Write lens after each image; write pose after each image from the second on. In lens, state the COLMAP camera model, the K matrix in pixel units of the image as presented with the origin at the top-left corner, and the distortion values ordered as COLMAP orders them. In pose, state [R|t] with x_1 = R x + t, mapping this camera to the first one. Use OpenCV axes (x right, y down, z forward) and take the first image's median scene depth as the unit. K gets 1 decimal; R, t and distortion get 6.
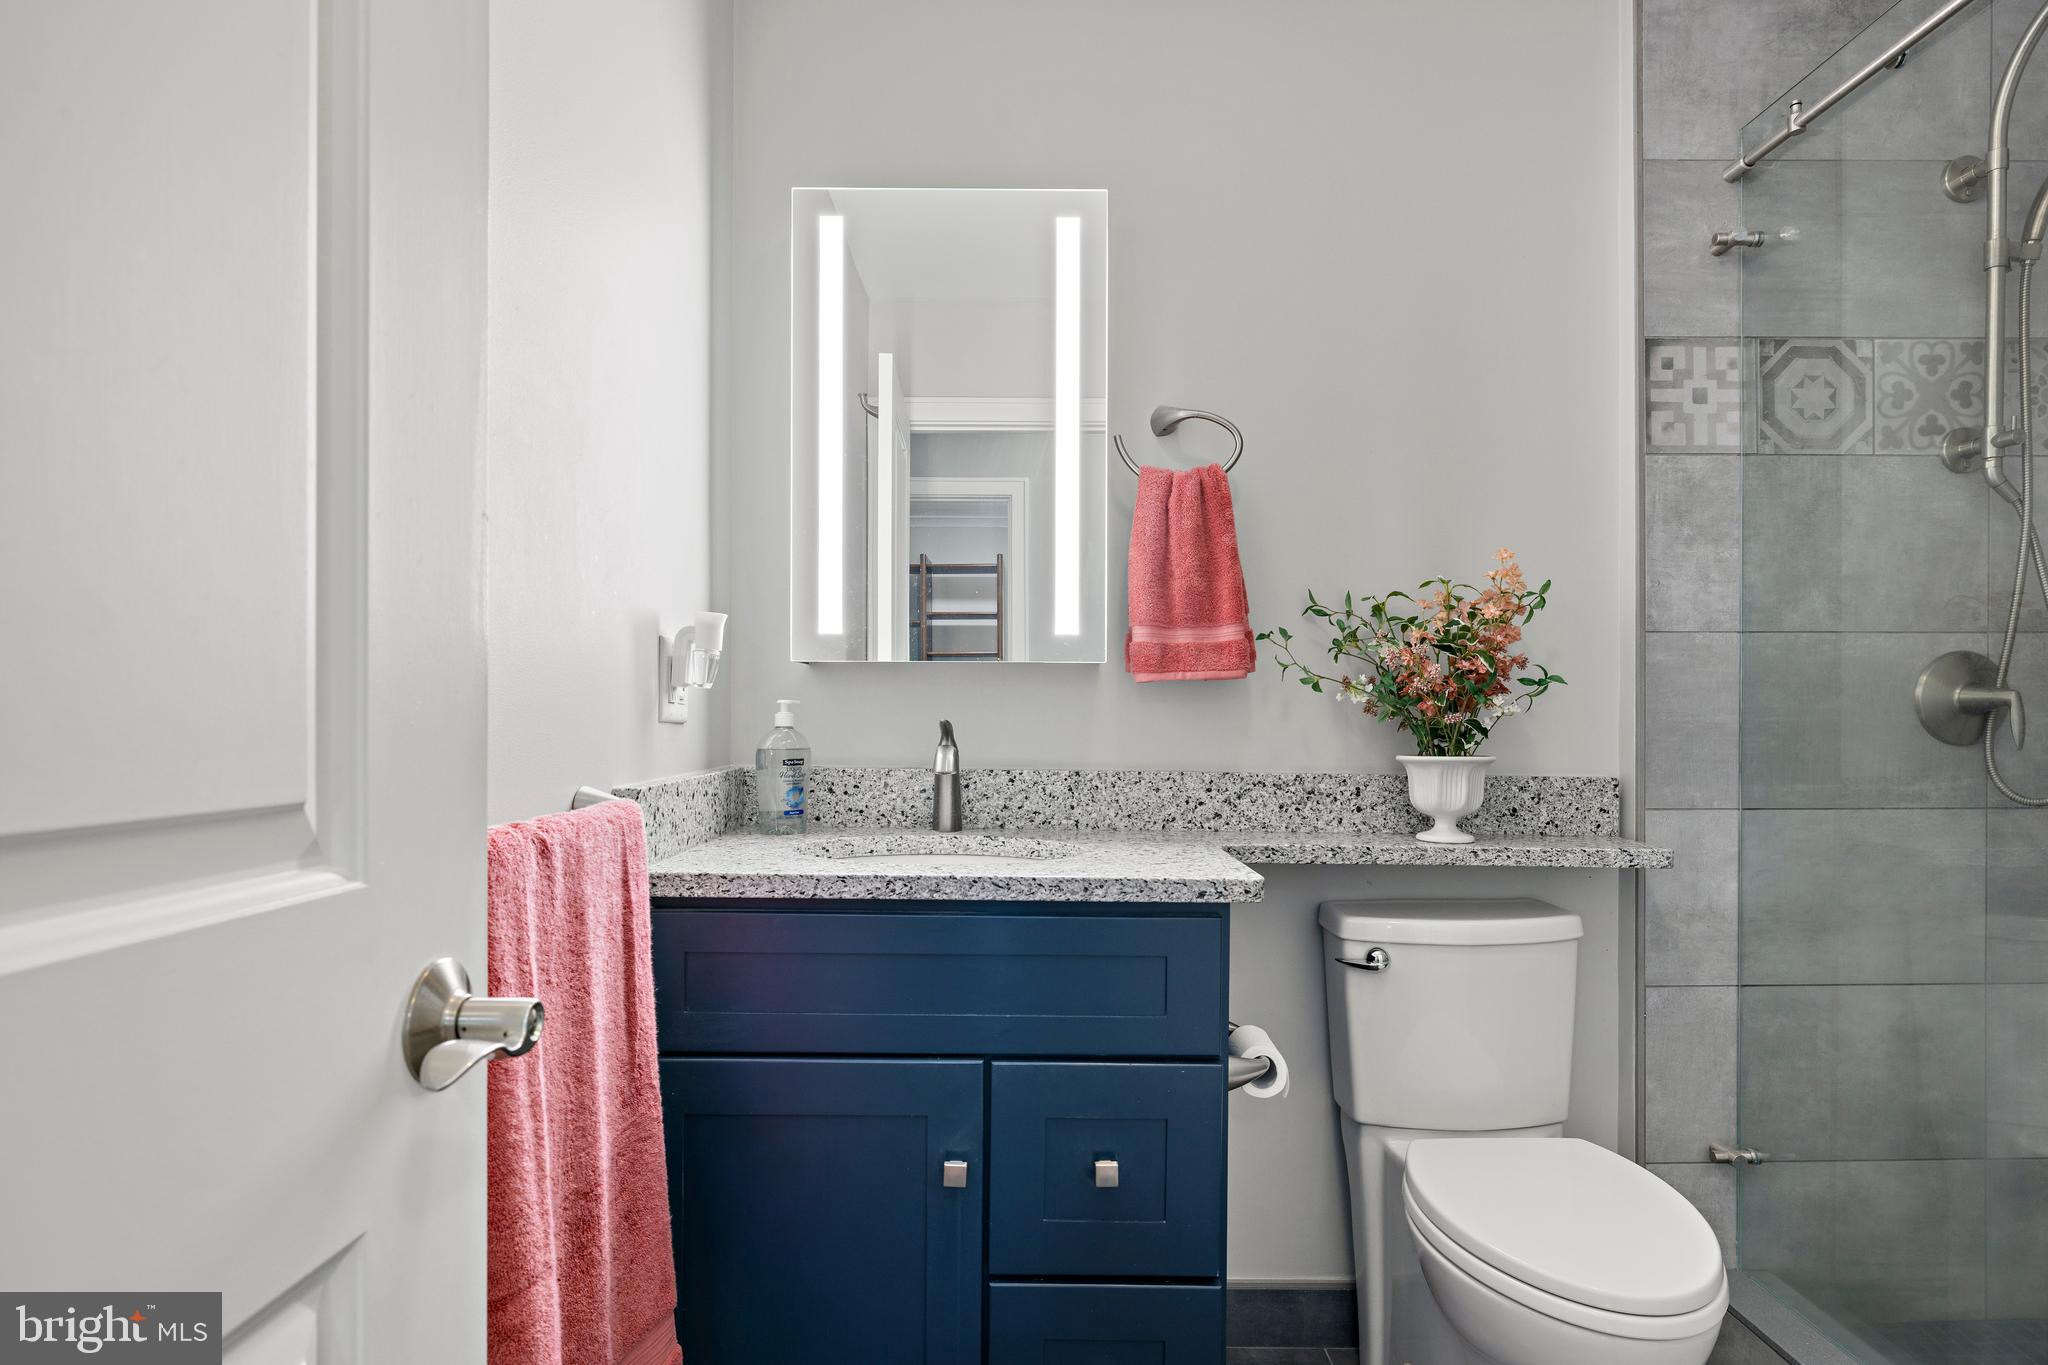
lens RADIAL K [[1131.2, 0, 1028.2], [0, 1131.2, 707.9], [0, 0, 1]] dist [-0.001447, -0.000575]
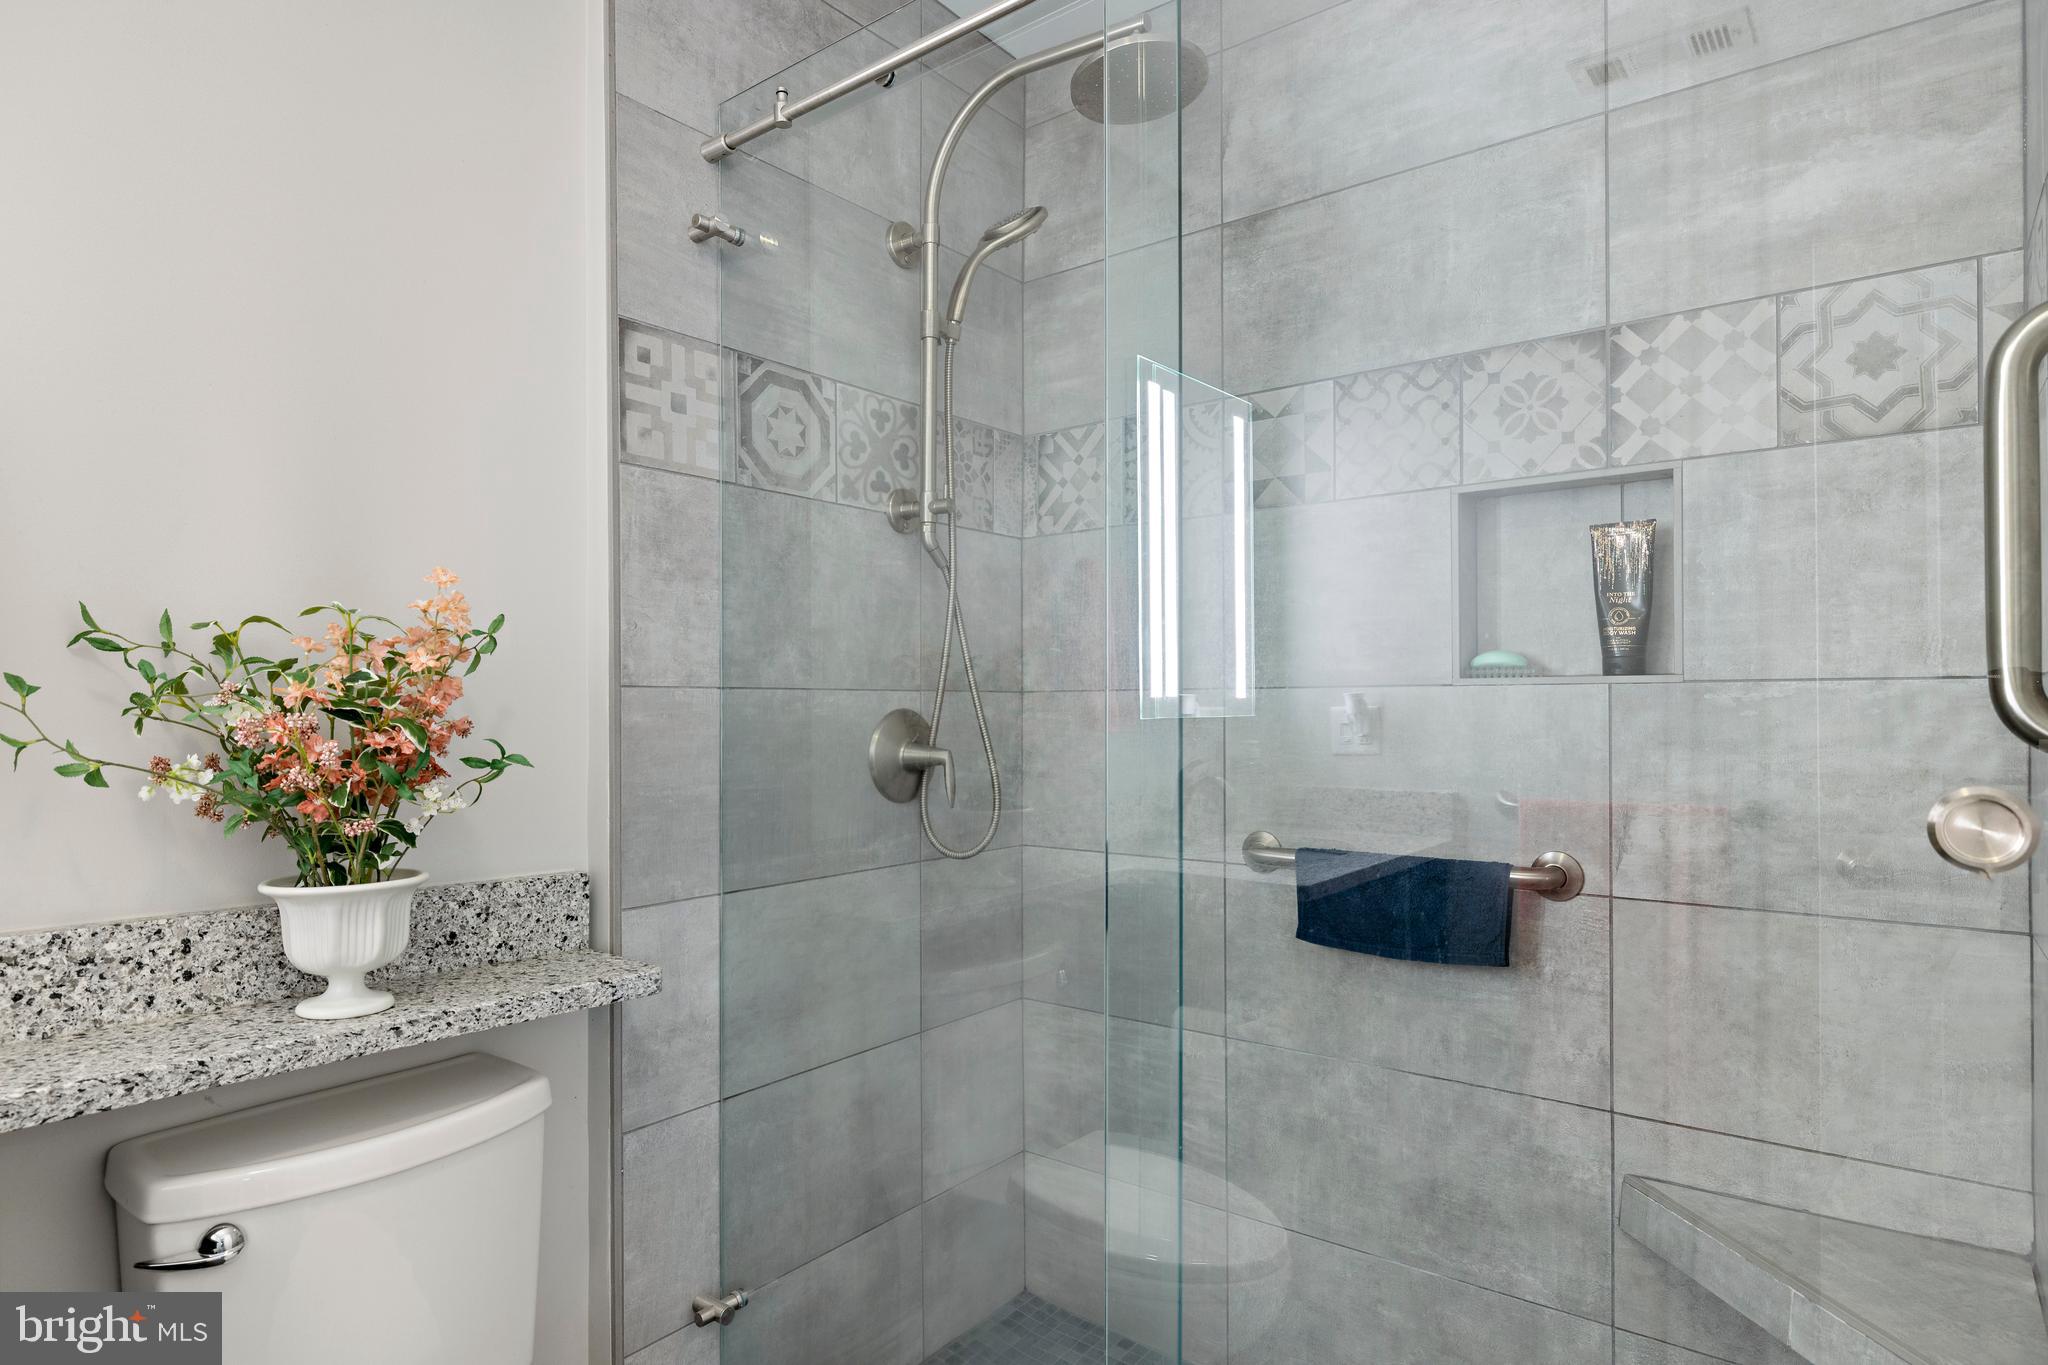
lens RADIAL K [[1131.2, 0, 1028.2], [0, 1131.2, 707.9], [0, 0, 1]] dist [-0.001447, -0.000575]
pose [[0.621200, -0.002265, 0.783649, 0.101203], [0.001184, 0.999997, 0.001951, -0.053378], [-0.783651, -0.000284, 0.621201, 0.282541]]
